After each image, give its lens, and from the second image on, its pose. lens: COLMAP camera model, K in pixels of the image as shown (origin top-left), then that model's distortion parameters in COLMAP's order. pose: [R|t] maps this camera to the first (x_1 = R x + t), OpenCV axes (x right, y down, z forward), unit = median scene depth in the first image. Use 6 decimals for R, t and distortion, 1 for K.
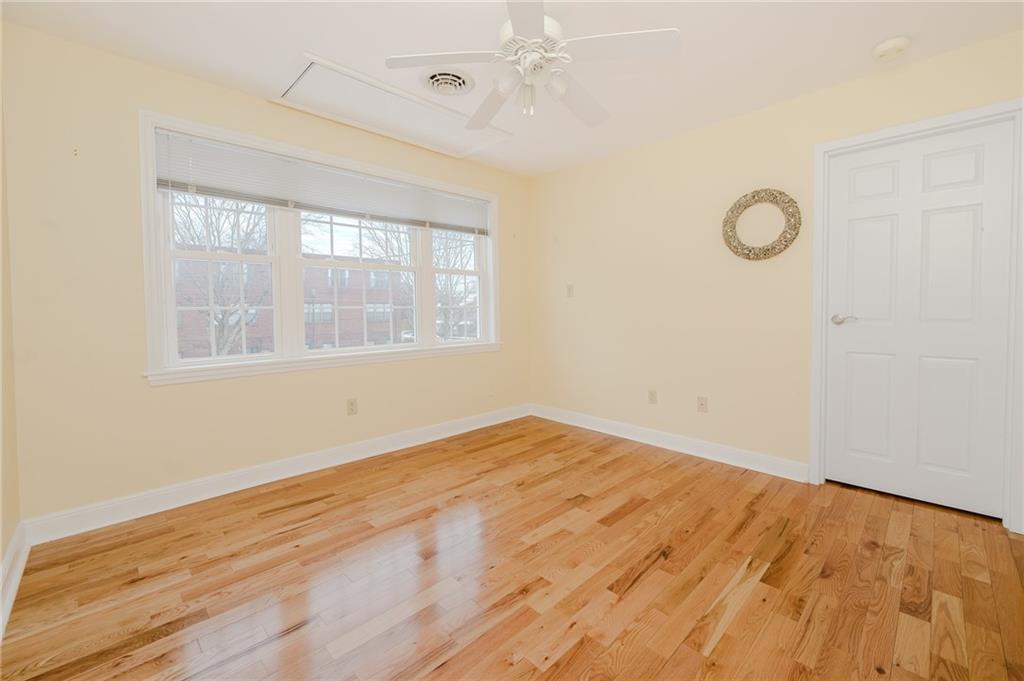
lens RADIAL K [[424.6, 0, 512.0], [0, 424.6, 340.5], [0, 0, 1]] dist [-0.001070, 0.000132]
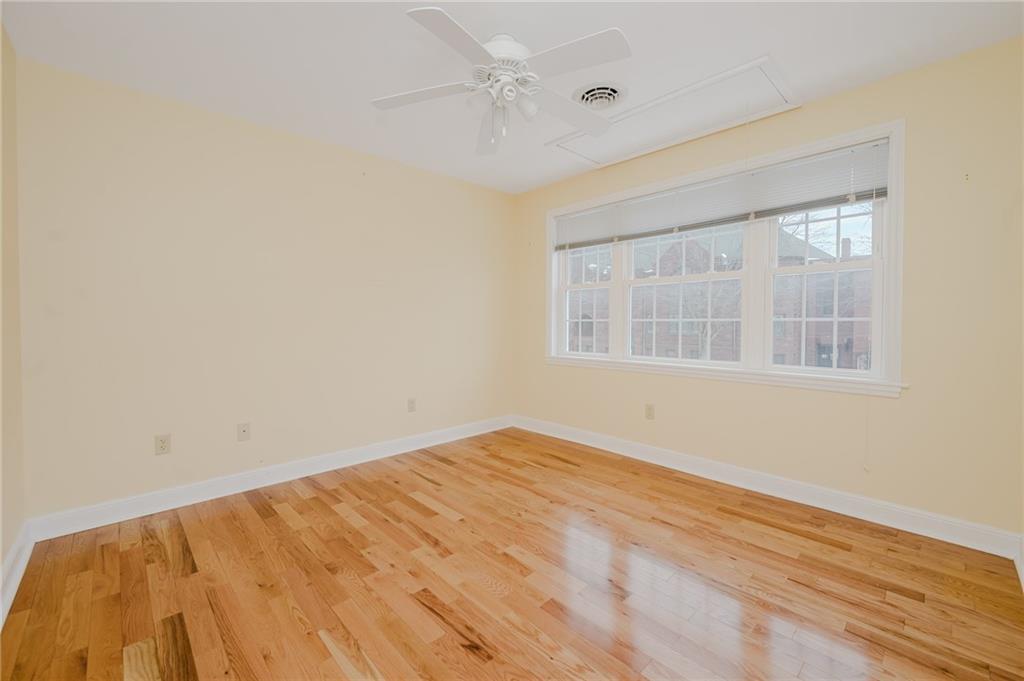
lens RADIAL K [[410.7, 0, 512.0], [0, 410.7, 340.5], [0, 0, 1]] dist [0.009391, -0.000139]
pose [[-0.005187, 0.053677, -0.998545, 0.813910], [-0.075426, 0.995693, 0.053915, -0.066572], [0.997138, 0.075596, -0.001116, 0.784703]]
